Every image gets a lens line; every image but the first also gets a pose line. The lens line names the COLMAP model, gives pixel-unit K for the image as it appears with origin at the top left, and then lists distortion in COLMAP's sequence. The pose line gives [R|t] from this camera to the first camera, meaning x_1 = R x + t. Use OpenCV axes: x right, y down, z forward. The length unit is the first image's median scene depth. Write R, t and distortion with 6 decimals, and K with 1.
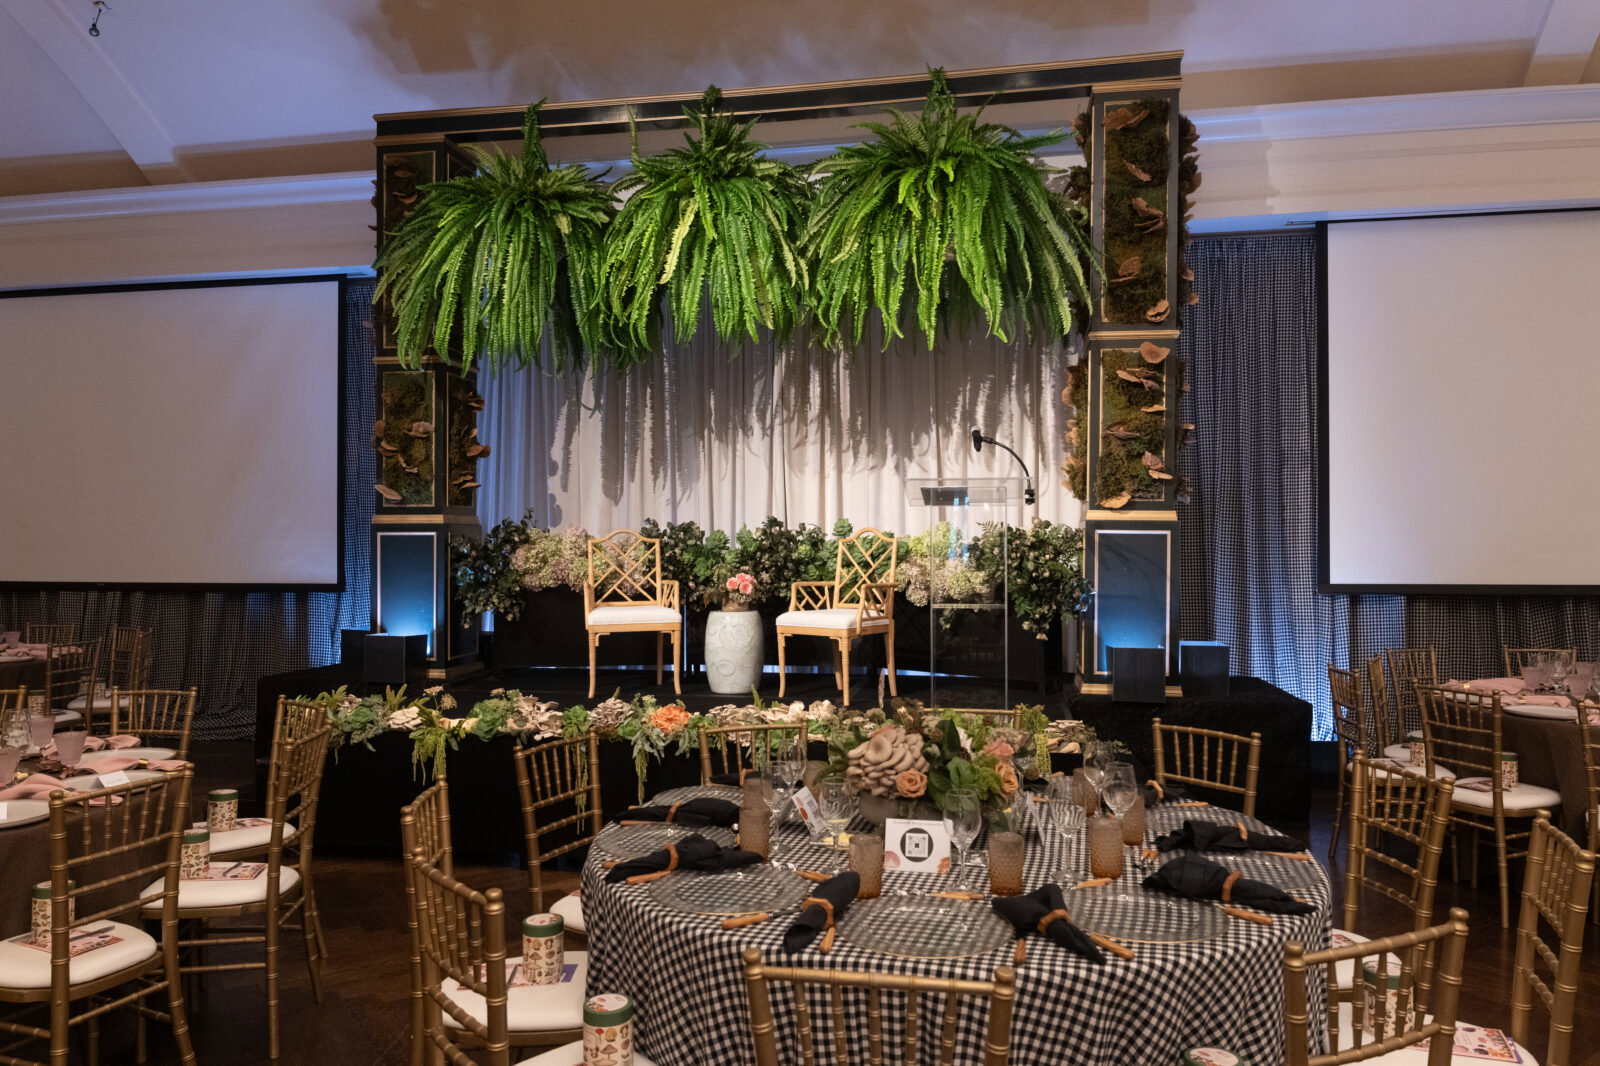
lens RADIAL K [[1097.4, 0, 800.1], [0, 1097.4, 532.8], [0, 0, 1]] dist [0.013086, 0.000234]
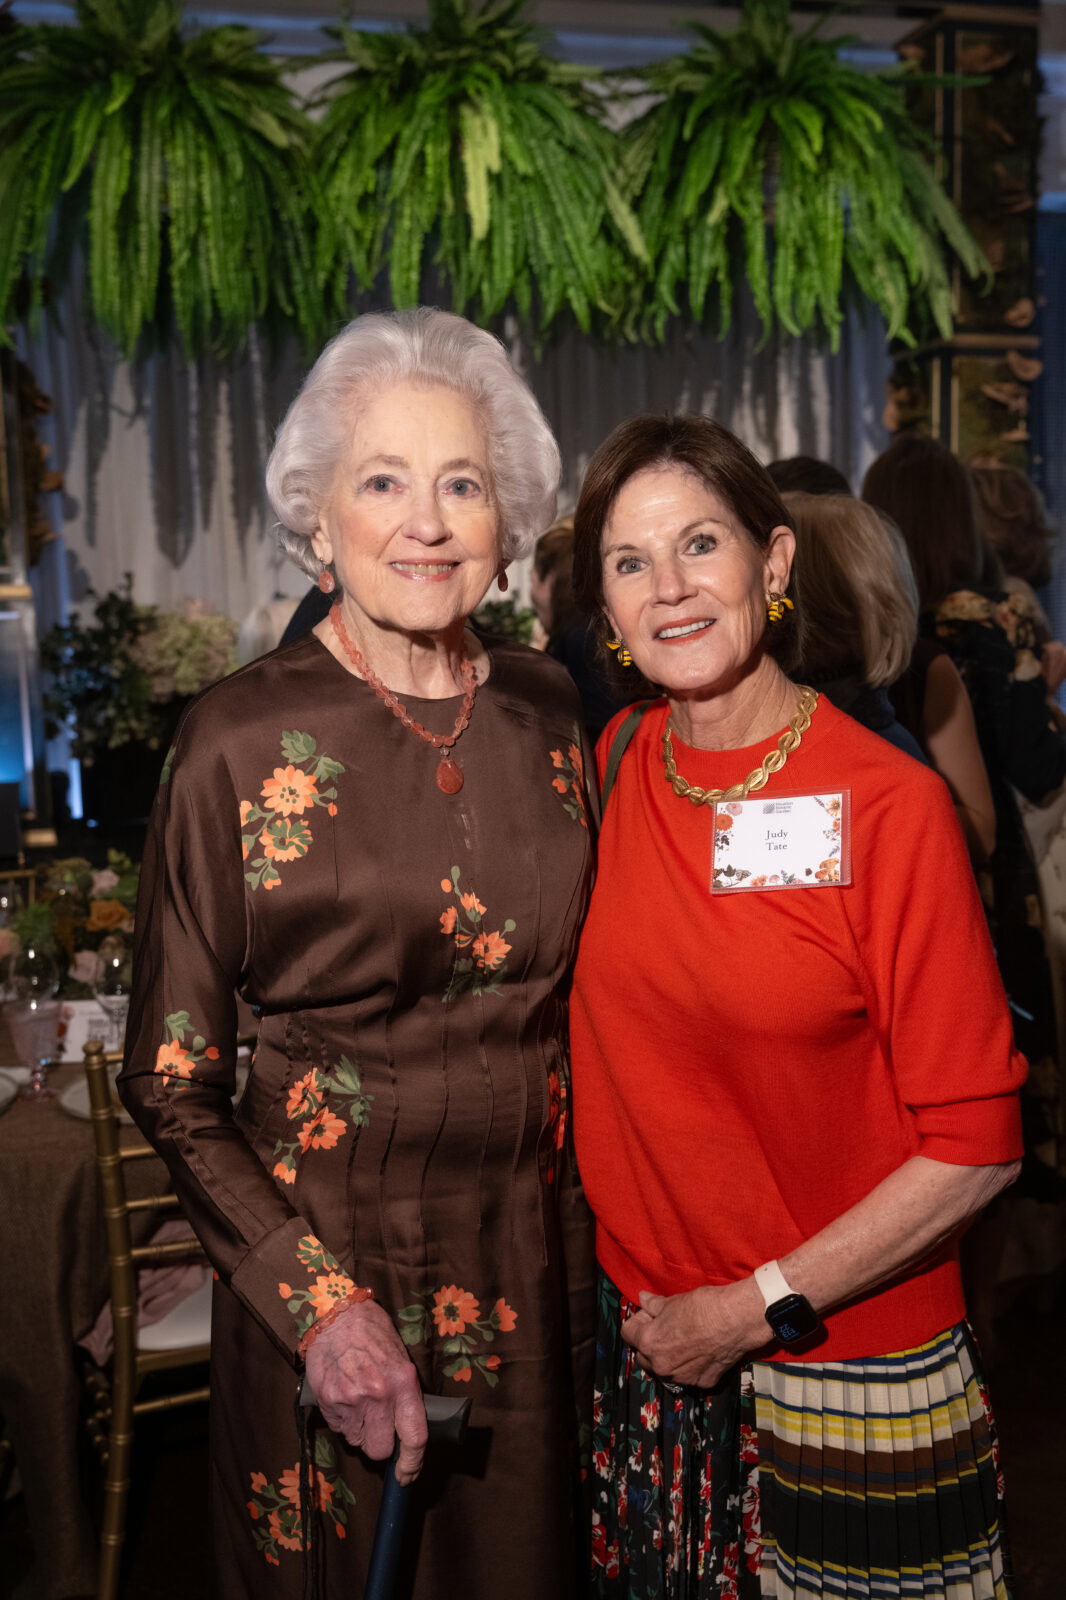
lens RADIAL K [[1684.0, 0, 539.4], [0, 1684.0, 797.8], [0, 0, 1]] dist [0.001474, 0.000000]
pose [[0.901648, -0.071474, 0.426523, -0.527881], [0.024414, 0.993088, 0.114804, 0.001060], [-0.431781, -0.093100, 0.897161, 0.013050]]
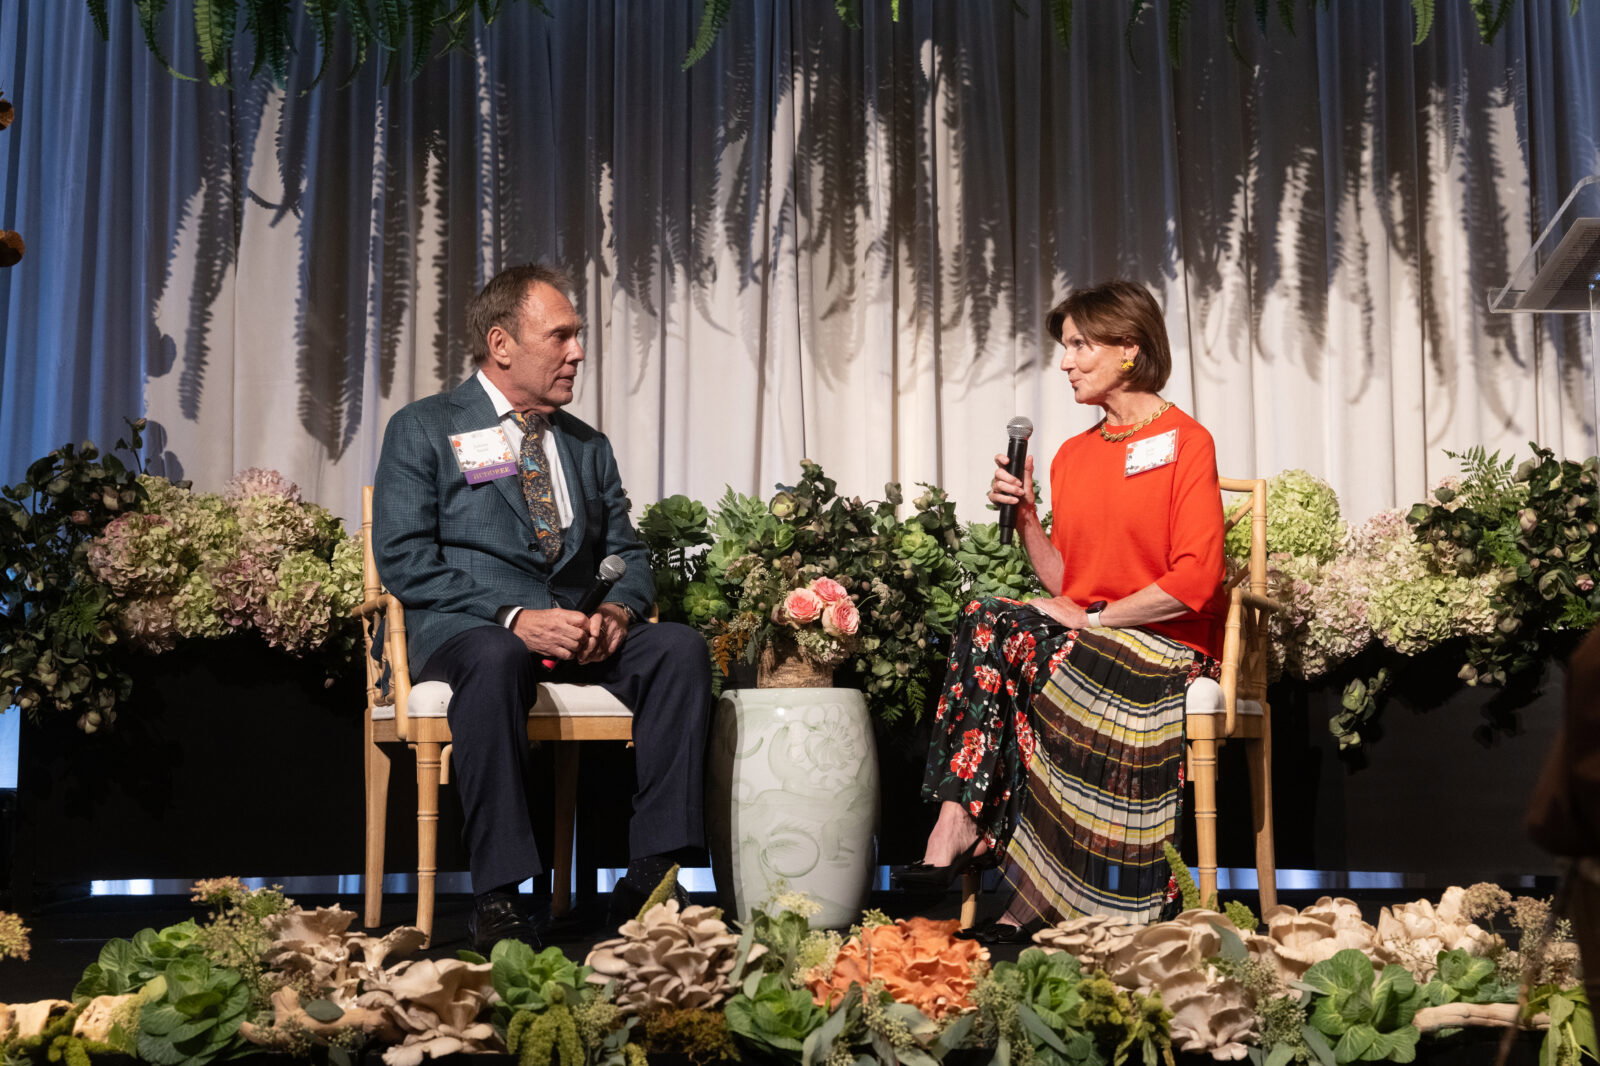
lens RADIAL K [[1956.0, 0, 799.1], [0, 1956.0, 529.2], [0, 0, 1]] dist [0.019115, 0.000000]
pose [[0.979032, 0.020916, 0.202631, -0.191533], [-0.000488, 0.994953, -0.100344, 0.086063], [-0.203707, 0.098141, 0.974101, 0.411655]]
